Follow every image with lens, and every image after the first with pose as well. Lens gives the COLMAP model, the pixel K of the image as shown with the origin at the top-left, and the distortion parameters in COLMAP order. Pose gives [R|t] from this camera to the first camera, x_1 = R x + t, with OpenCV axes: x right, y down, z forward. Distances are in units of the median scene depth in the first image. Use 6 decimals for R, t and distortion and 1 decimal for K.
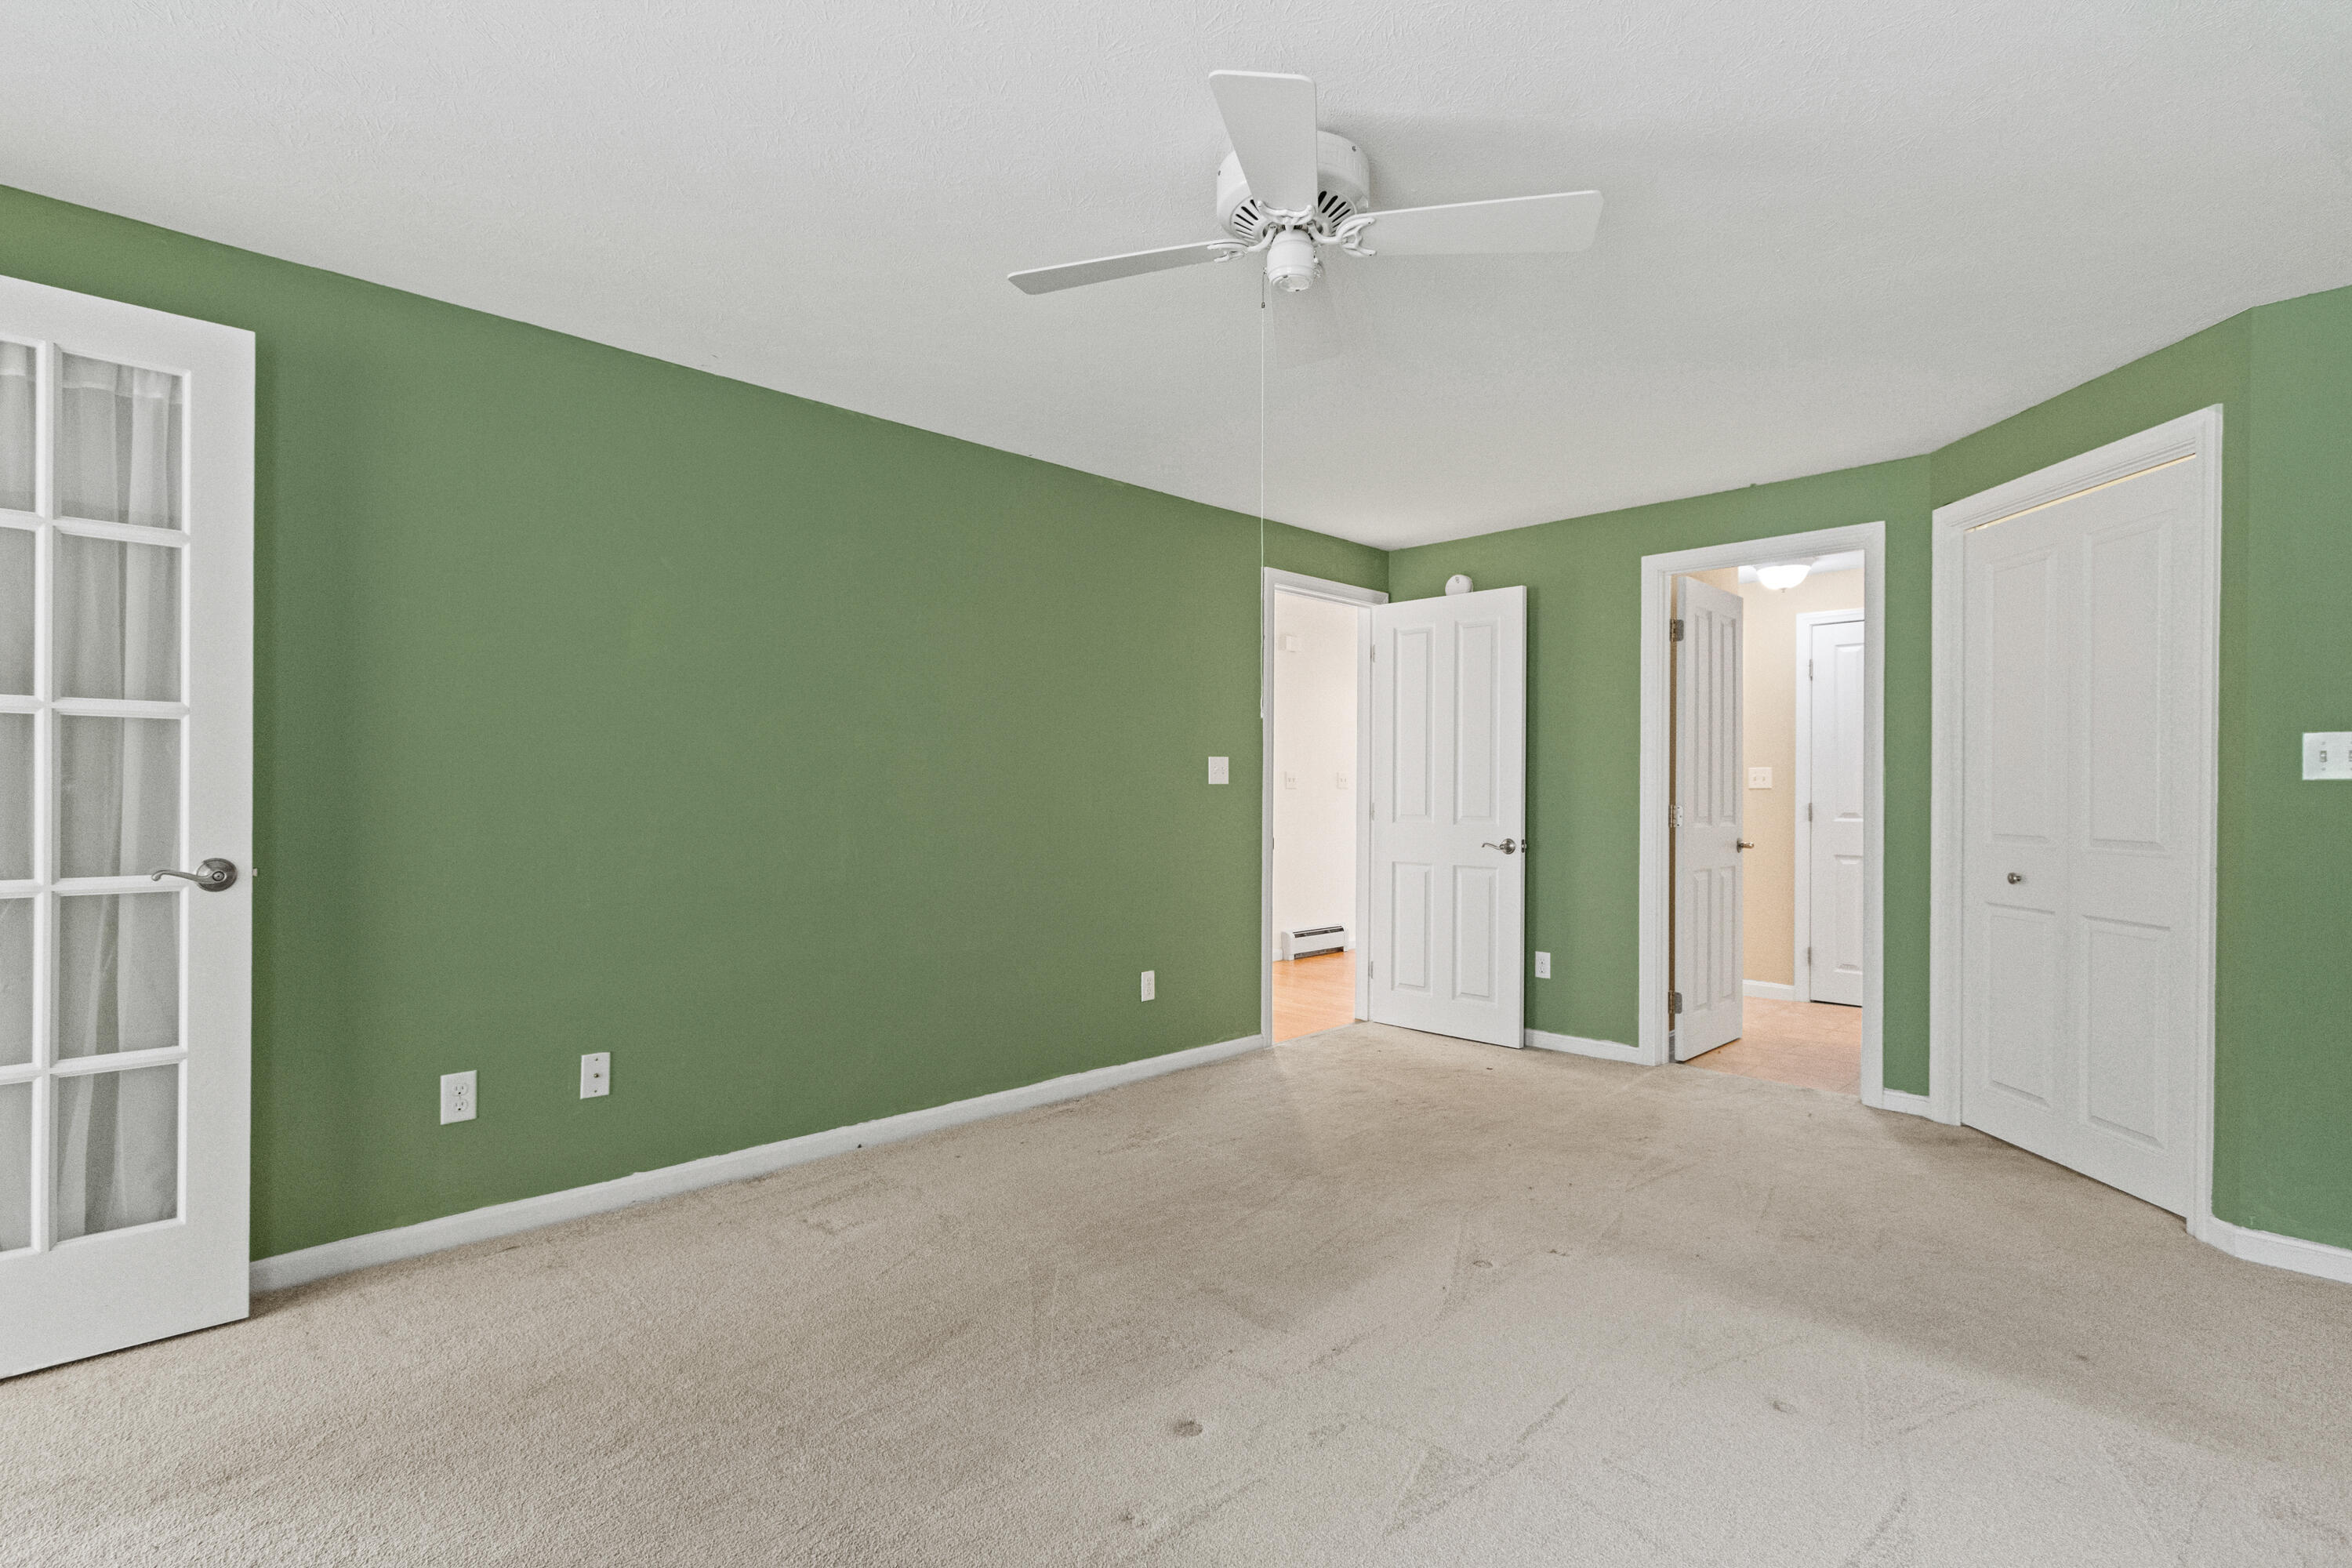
lens RADIAL K [[1118.0, 0, 1164.2], [0, 1118.0, 784.3], [0, 0, 1]] dist [-0.003537, -0.000751]
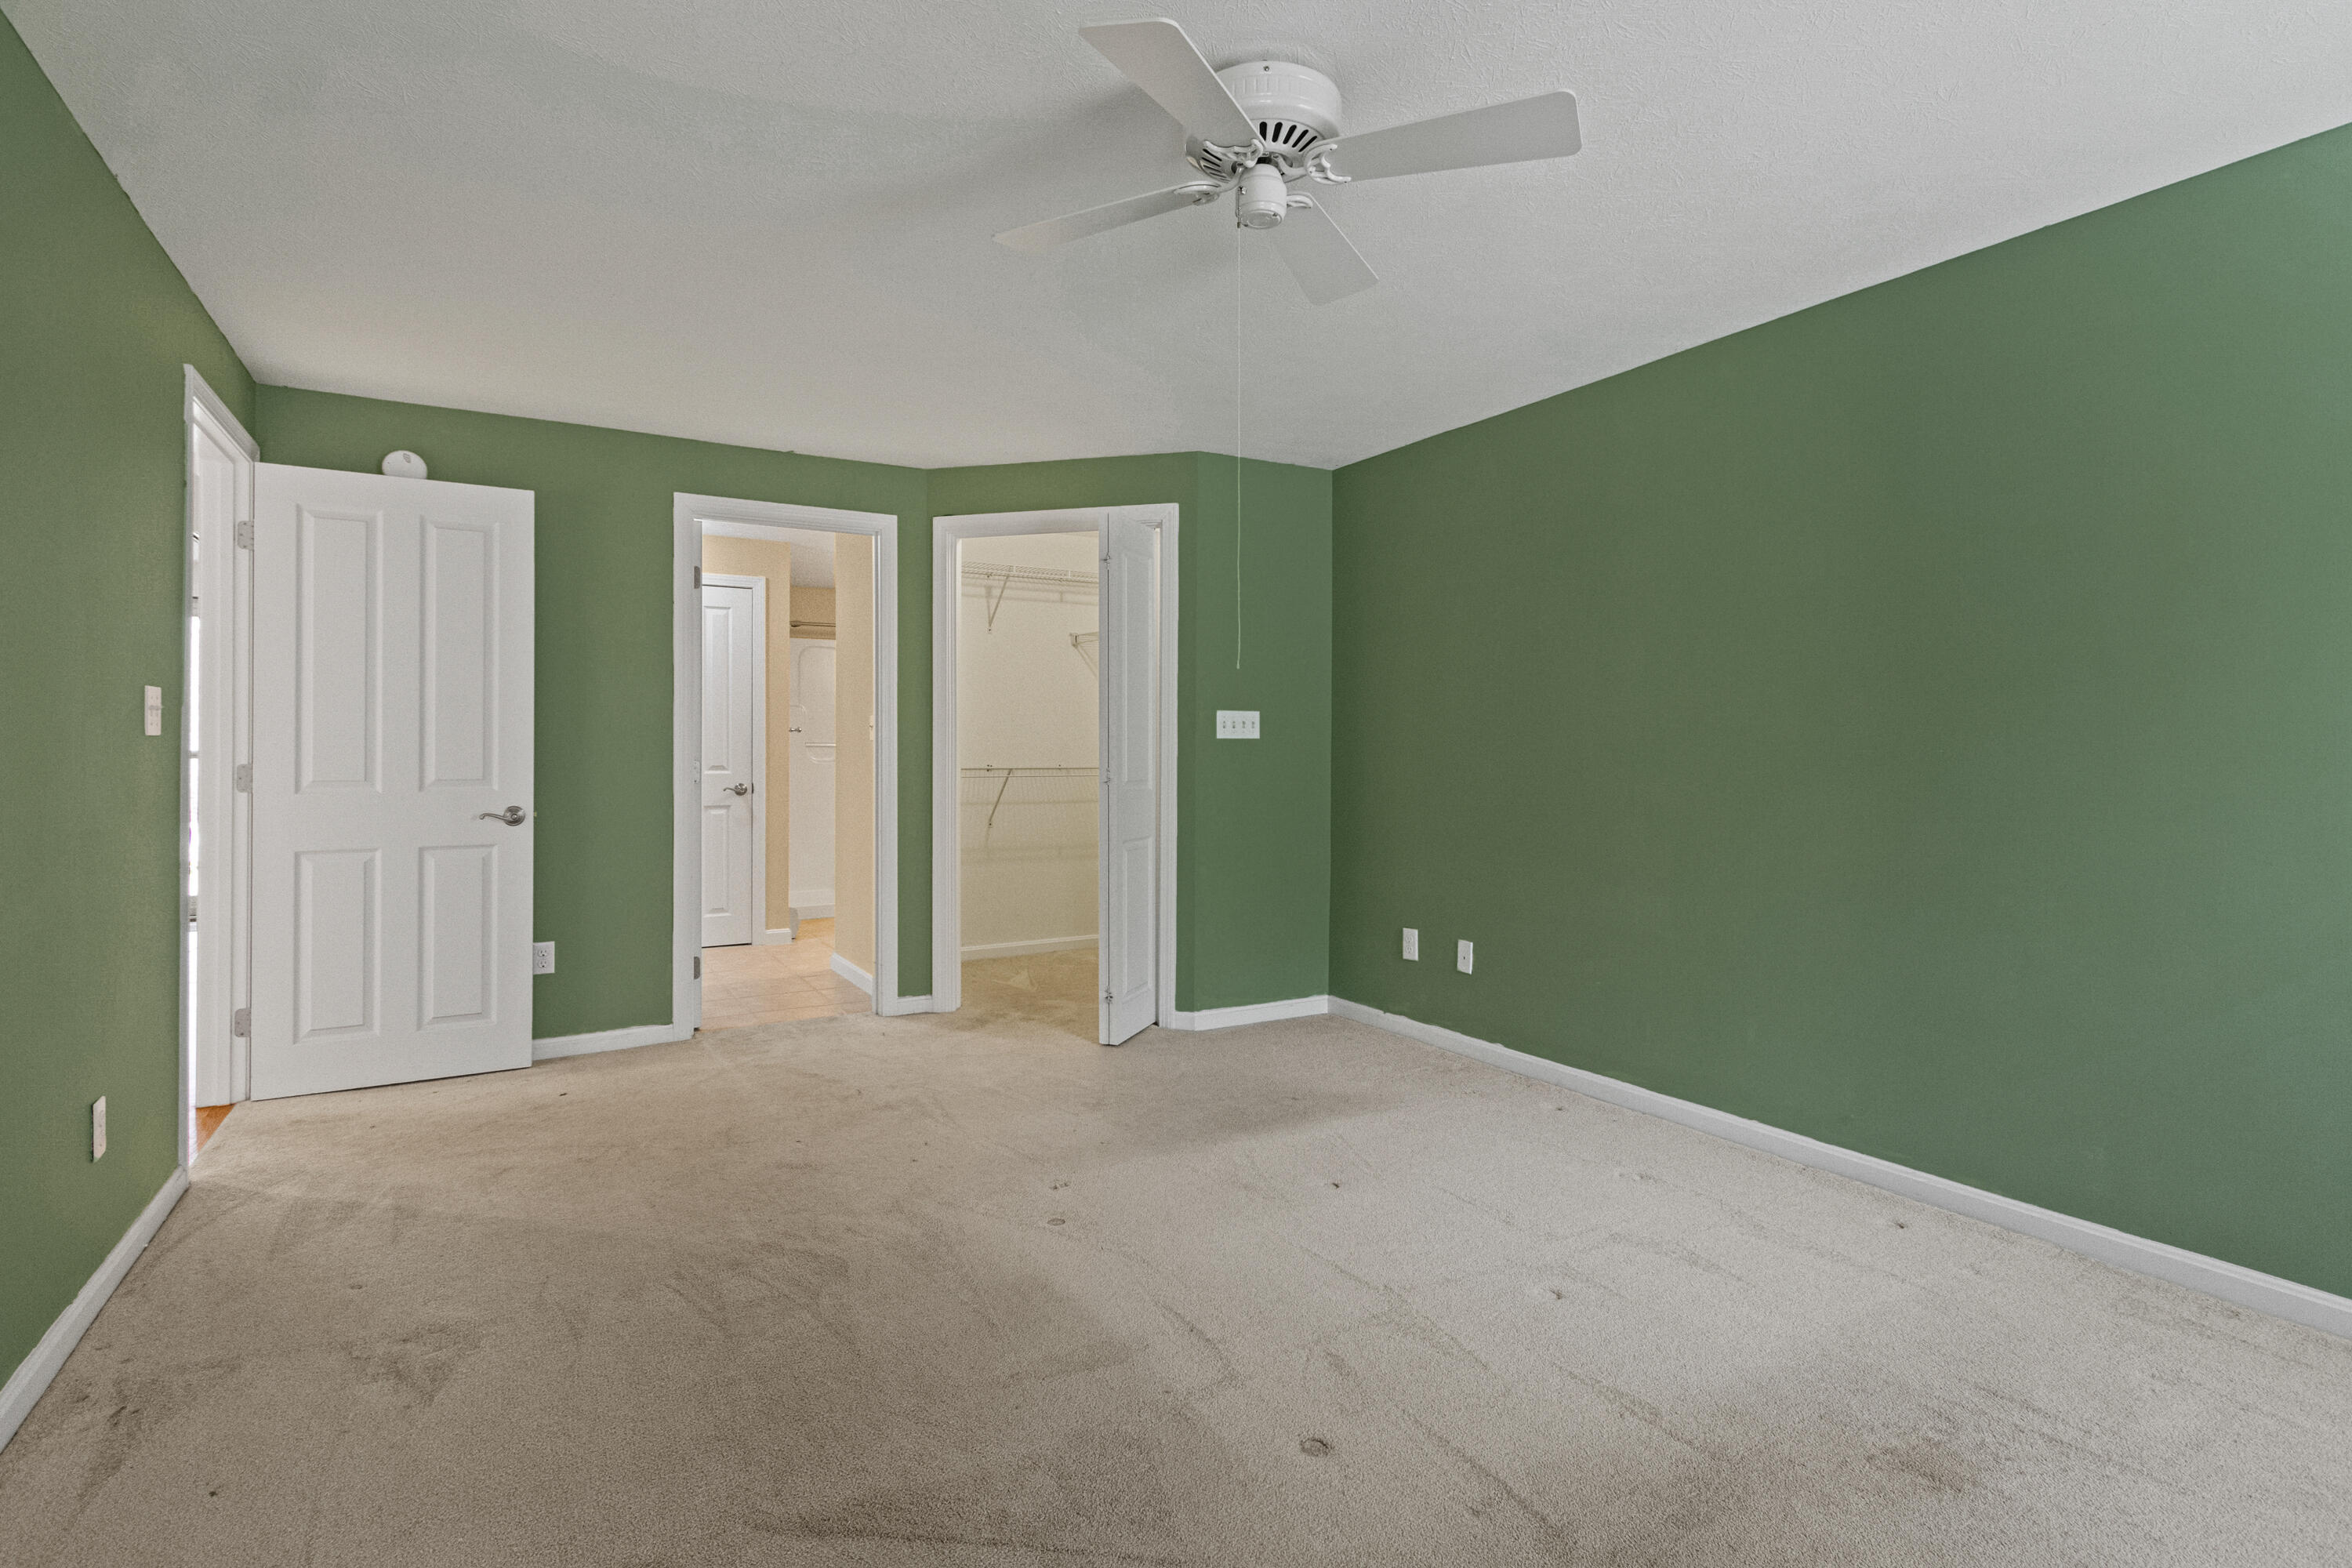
lens RADIAL K [[1121.2, 0, 1173.3], [0, 1121.2, 748.0], [0, 0, 1]] dist [-0.001314, -0.000129]
pose [[0.232469, -0.003348, 0.972598, -0.408862], [-0.004450, 0.999980, 0.004506, 0.001898], [-0.972594, -0.005375, 0.232450, 0.414665]]
